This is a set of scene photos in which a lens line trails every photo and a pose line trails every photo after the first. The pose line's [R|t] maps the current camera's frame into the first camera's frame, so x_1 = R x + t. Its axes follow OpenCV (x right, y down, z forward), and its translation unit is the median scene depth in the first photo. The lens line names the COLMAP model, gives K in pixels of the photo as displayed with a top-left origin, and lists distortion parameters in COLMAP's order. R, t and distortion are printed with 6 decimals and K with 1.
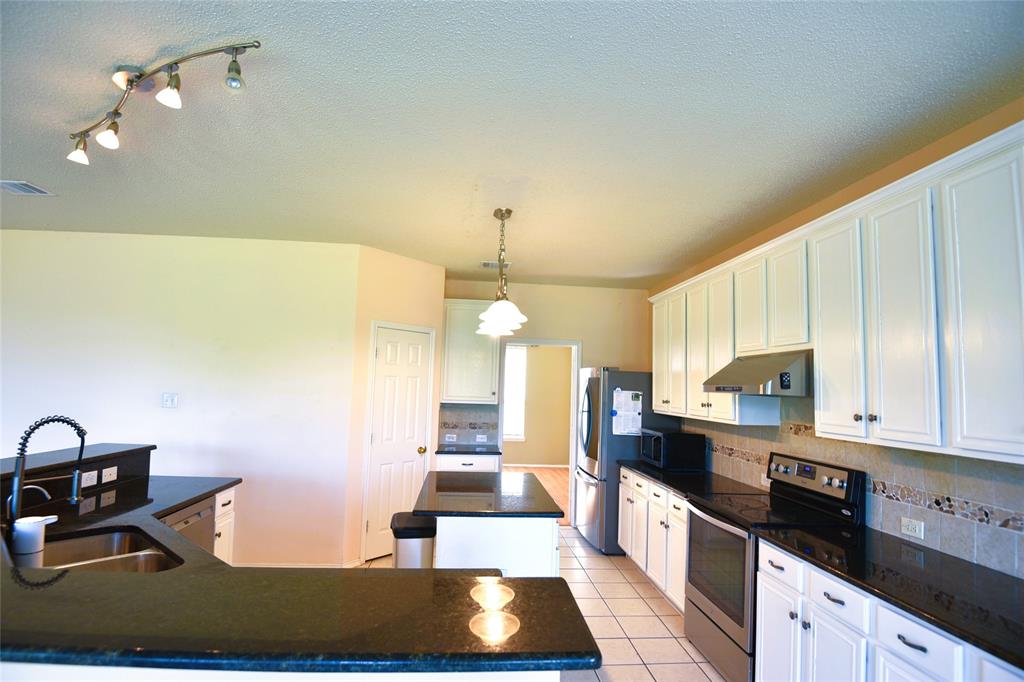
lens RADIAL K [[529.6, 0, 510.5], [0, 529.6, 337.8], [0, 0, 1]] dist [-0.000335, -0.000913]
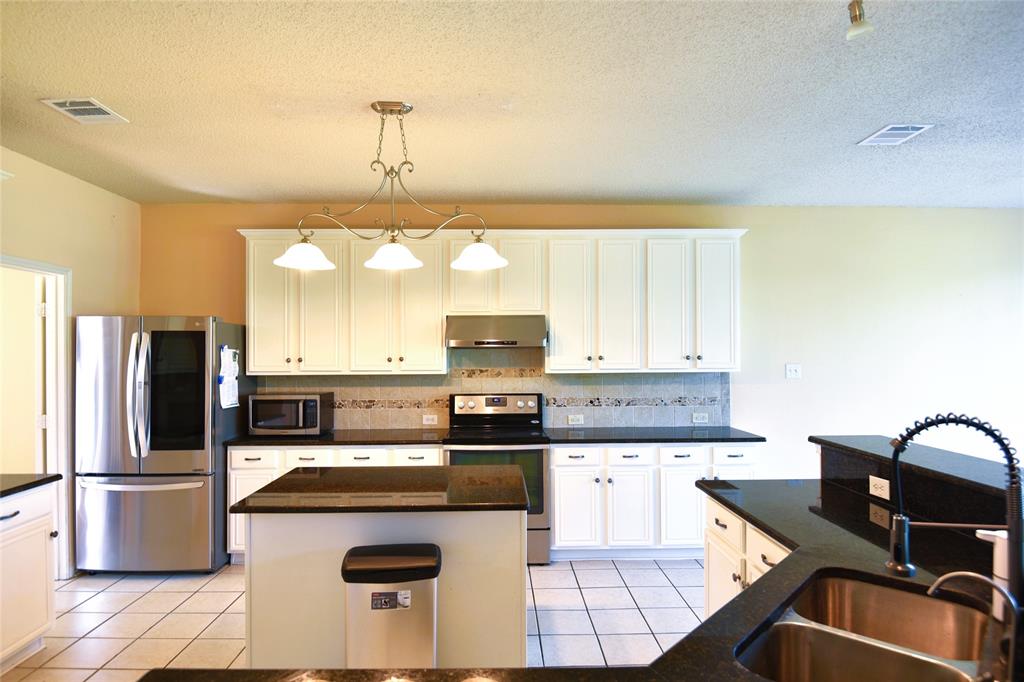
lens RADIAL K [[584.4, 0, 508.3], [0, 584.4, 347.2], [0, 0, 1]] dist [0.055727, -0.000255]
pose [[0.069469, -0.029855, 0.997137, -0.910756], [-0.085651, 0.995683, 0.035779, 0.051922], [-0.993900, -0.087891, 0.066612, 0.849768]]
